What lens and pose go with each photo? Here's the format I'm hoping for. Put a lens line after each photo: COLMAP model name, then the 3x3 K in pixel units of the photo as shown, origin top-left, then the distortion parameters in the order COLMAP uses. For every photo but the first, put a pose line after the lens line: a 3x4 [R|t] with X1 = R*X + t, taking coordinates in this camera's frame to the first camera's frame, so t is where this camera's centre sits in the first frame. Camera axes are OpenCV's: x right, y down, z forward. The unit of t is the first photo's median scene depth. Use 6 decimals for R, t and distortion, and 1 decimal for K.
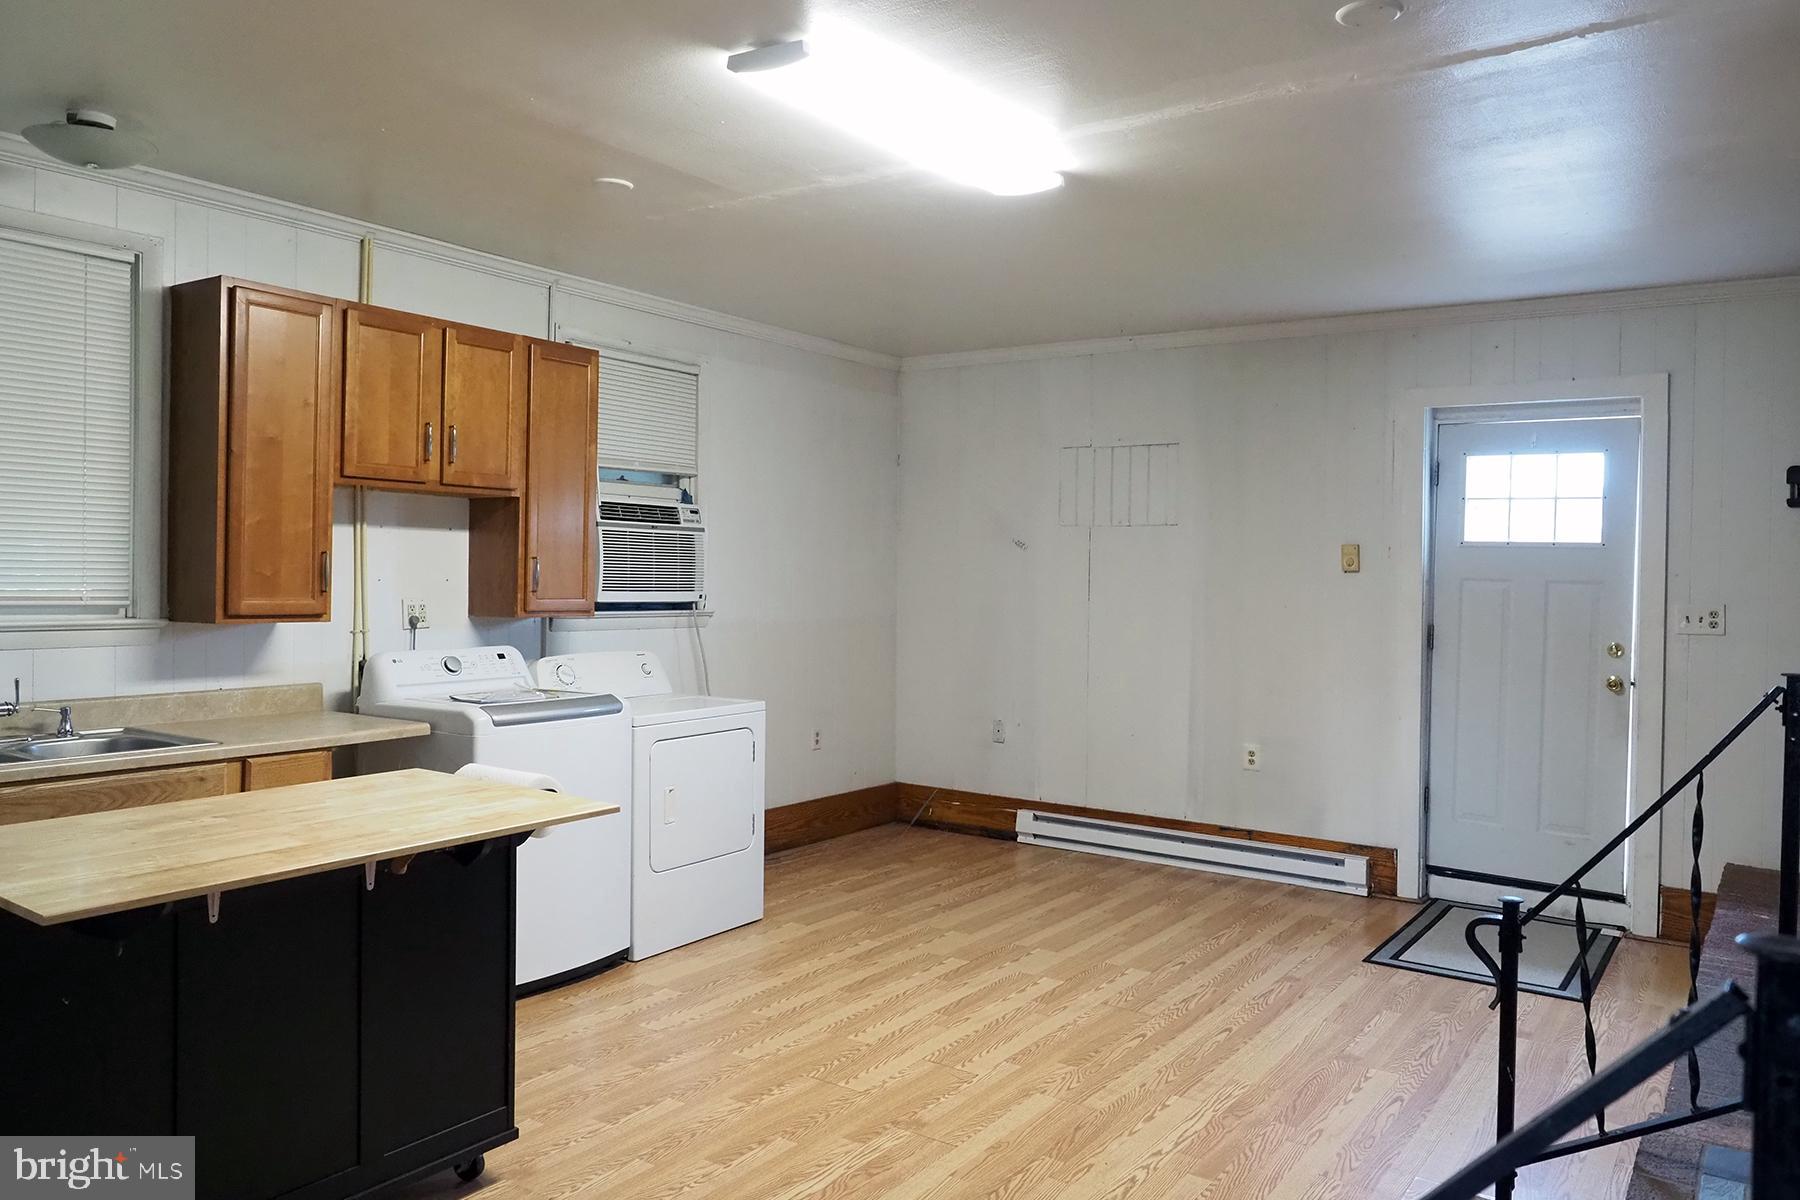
lens RADIAL K [[1313.1, 0, 897.9], [0, 1313.1, 582.2], [0, 0, 1]] dist [-0.020061, -0.001450]
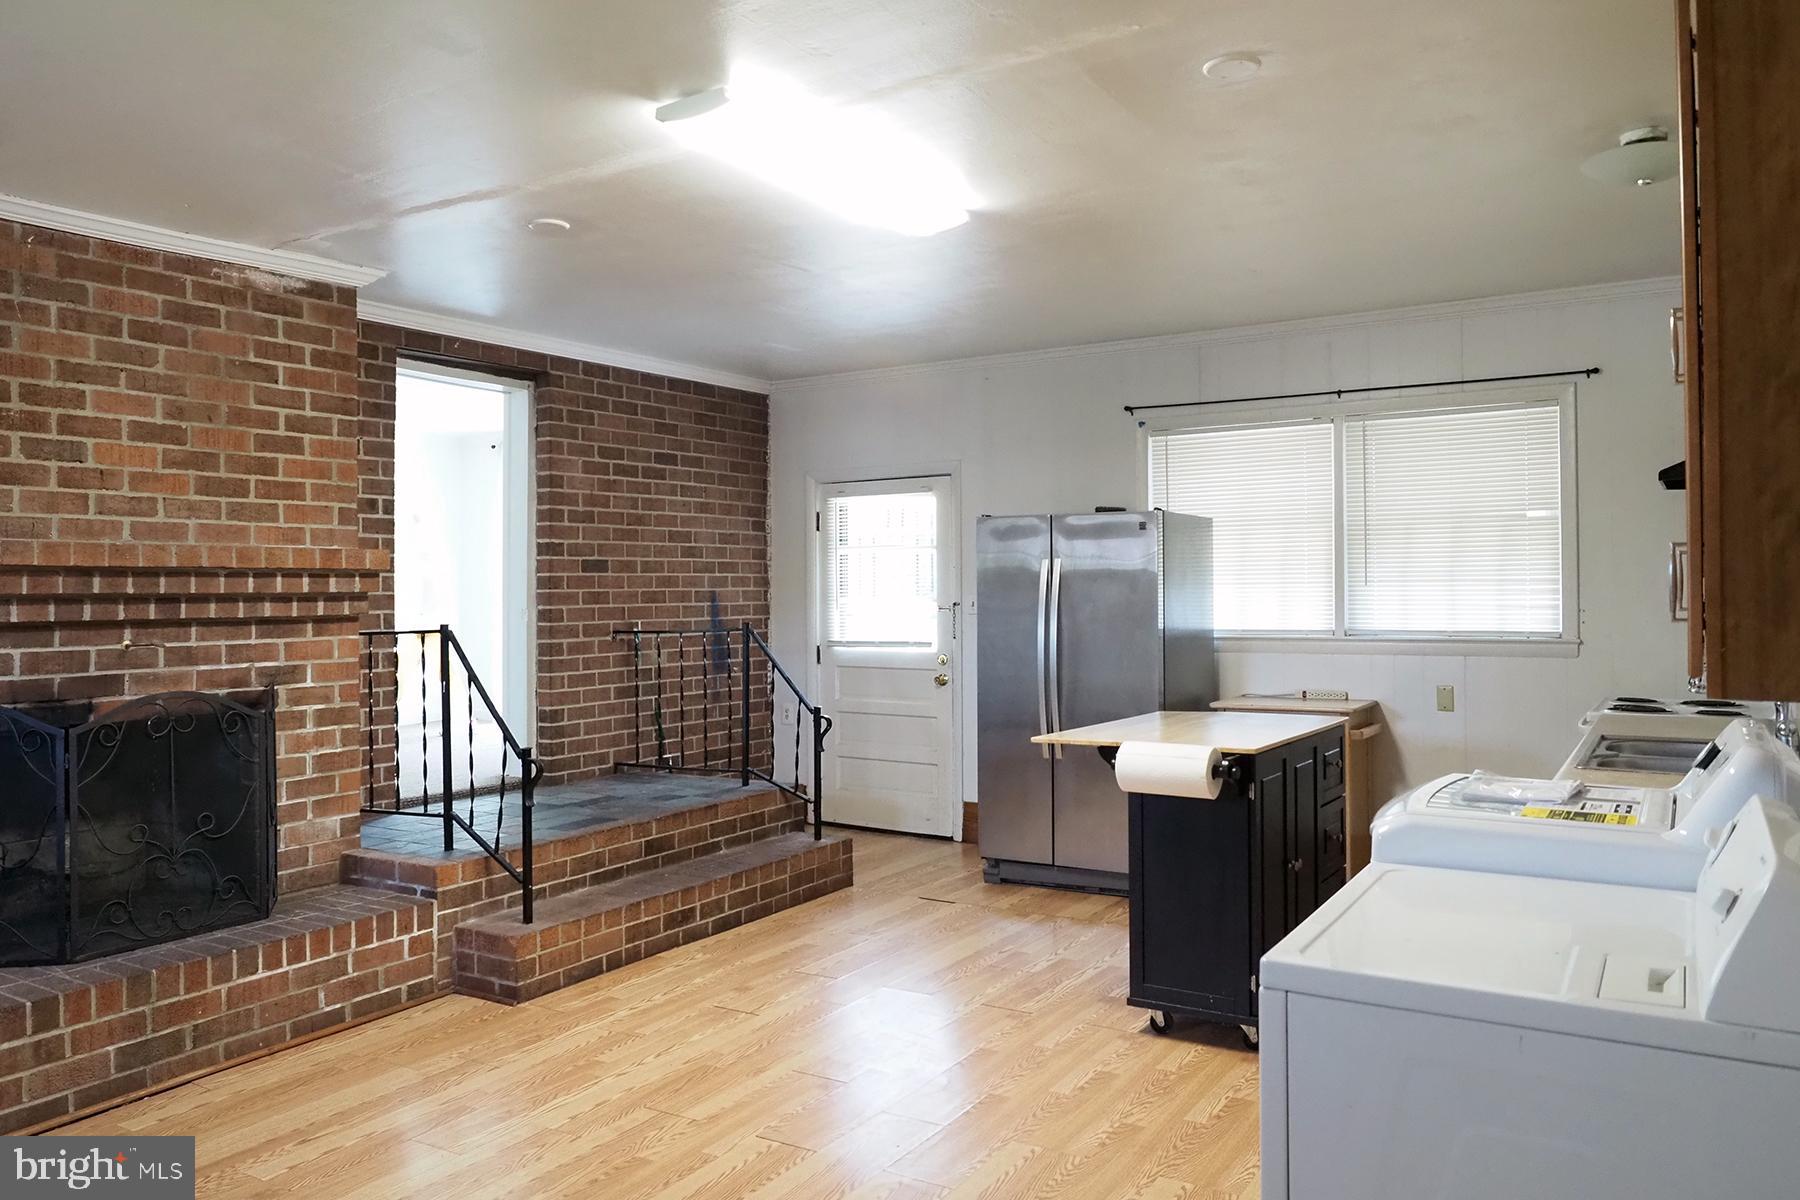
lens RADIAL K [[1299.8, 0, 895.3], [0, 1299.8, 595.7], [0, 0, 1]] dist [-0.005971, -0.001954]
pose [[-0.998751, -0.006466, -0.049548, 0.010128], [-0.006927, 0.999934, 0.009138, -0.003391], [0.049485, 0.009469, -0.998730, 1.619602]]
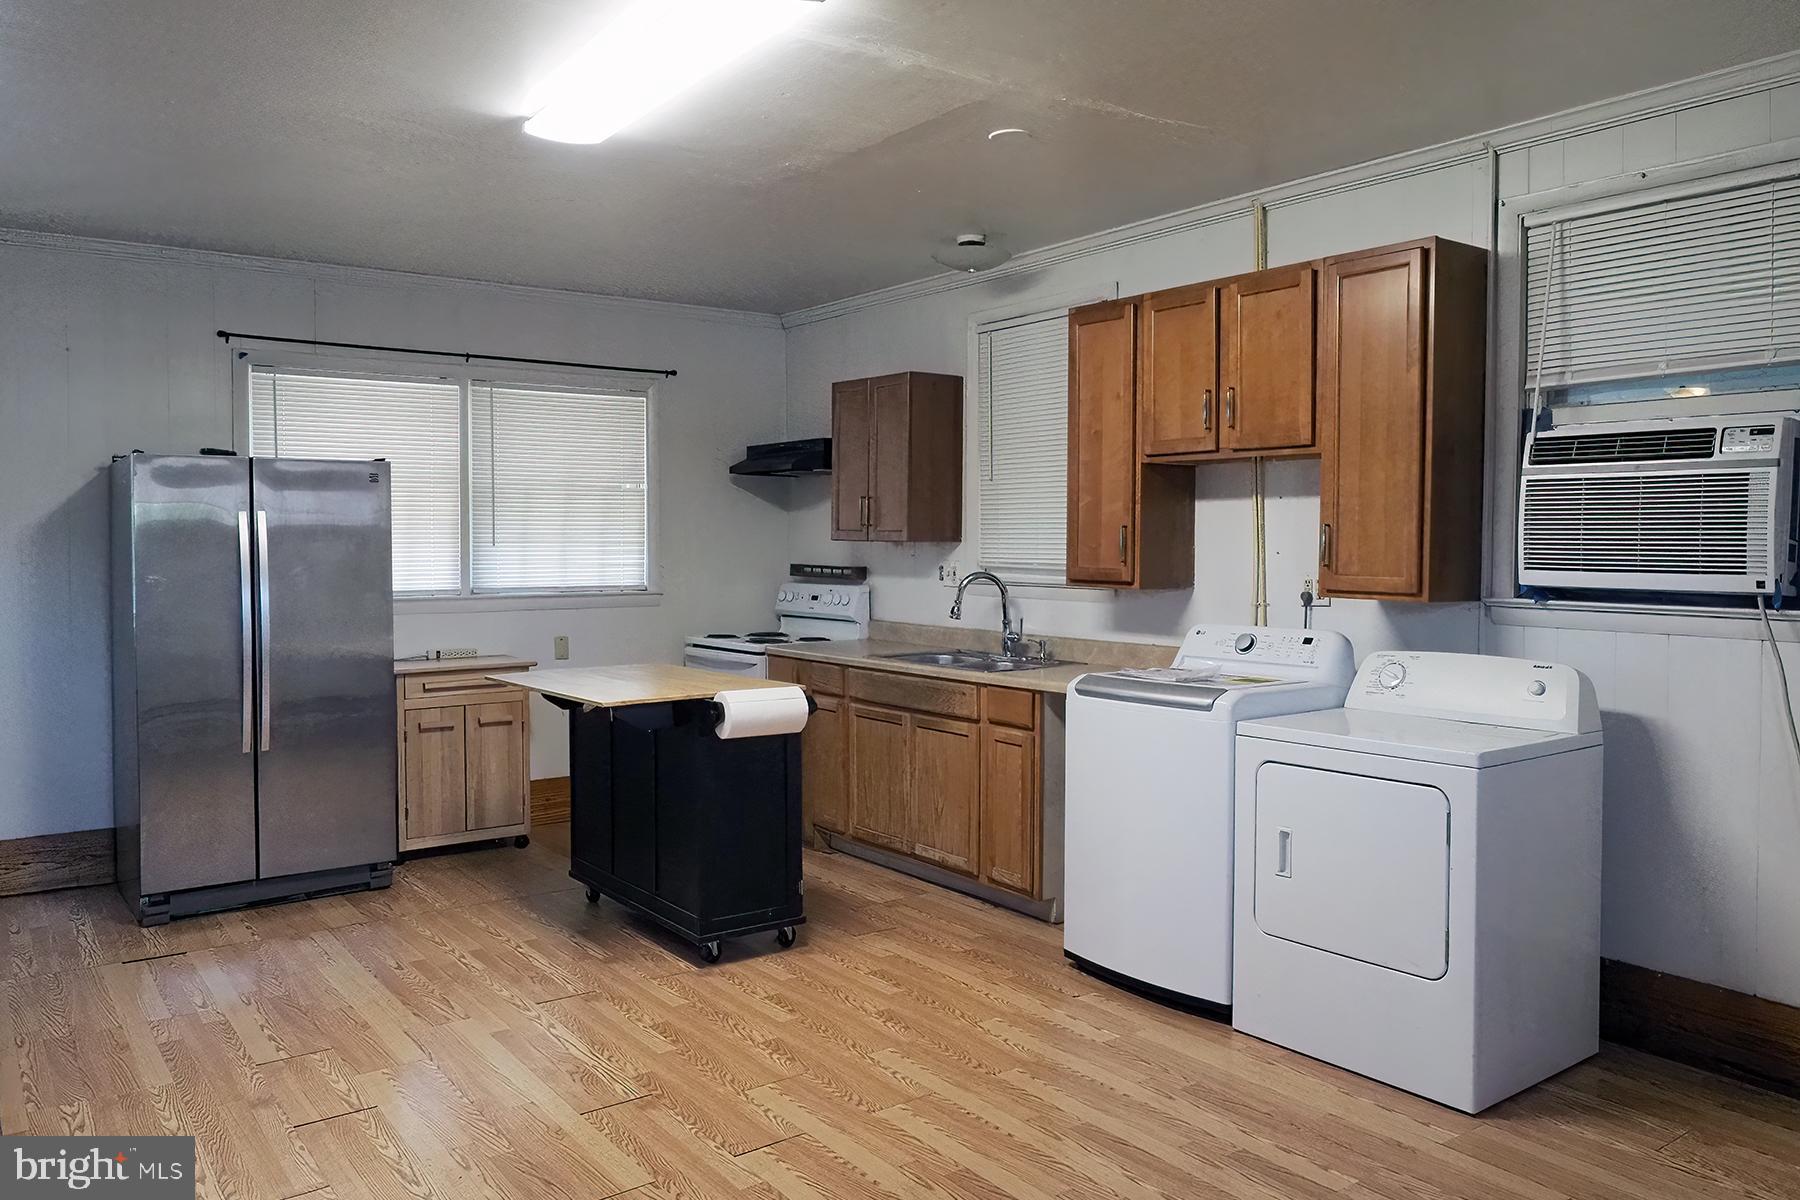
lens RADIAL K [[1299.8, 0, 895.3], [0, 1299.8, 595.7], [0, 0, 1]] dist [-0.005971, -0.001954]
pose [[-0.331148, 0.023933, -0.943275, 0.665008], [-0.009065, 0.999551, 0.028543, 0.005190], [0.943535, 0.018002, -0.330783, 1.158522]]
